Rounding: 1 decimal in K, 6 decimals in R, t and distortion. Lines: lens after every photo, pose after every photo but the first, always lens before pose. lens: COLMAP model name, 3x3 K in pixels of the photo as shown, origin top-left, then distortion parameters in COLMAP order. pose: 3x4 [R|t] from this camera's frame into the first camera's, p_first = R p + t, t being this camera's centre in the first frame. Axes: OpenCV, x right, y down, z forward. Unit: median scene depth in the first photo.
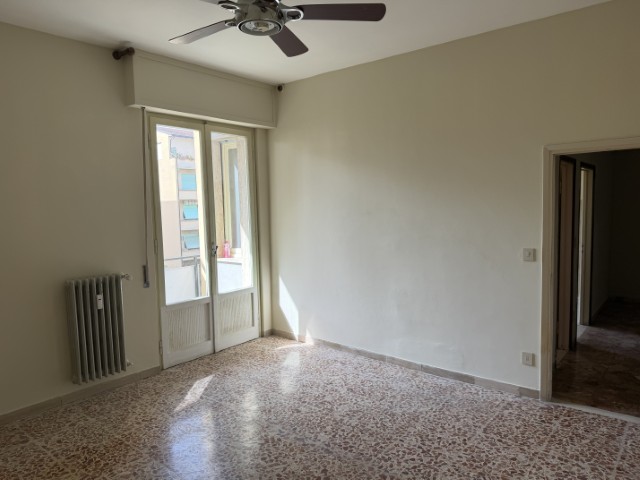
lens RADIAL K [[454.4, 0, 319.4], [0, 454.4, 241.6], [0, 0, 1]] dist [0.049530, -0.036816]
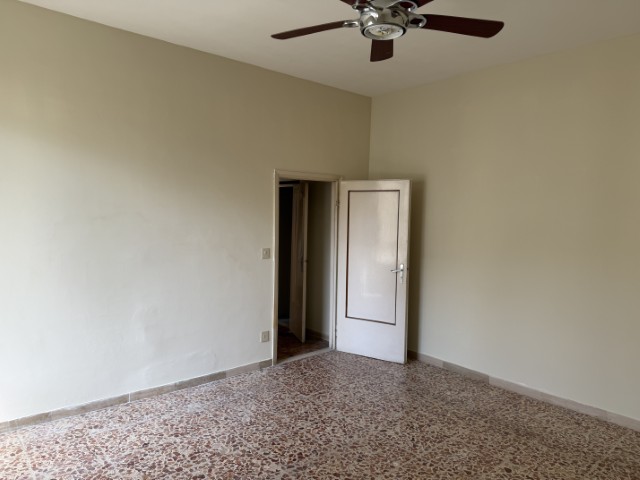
lens RADIAL K [[454.4, 0, 317.1], [0, 454.4, 239.5], [0, 0, 1]] dist [0.049530, -0.036816]
pose [[0.185878, -0.041656, 0.981689, -0.729795], [0.059576, 0.997741, 0.031056, -0.038508], [-0.980765, 0.052712, 0.187940, 0.621244]]
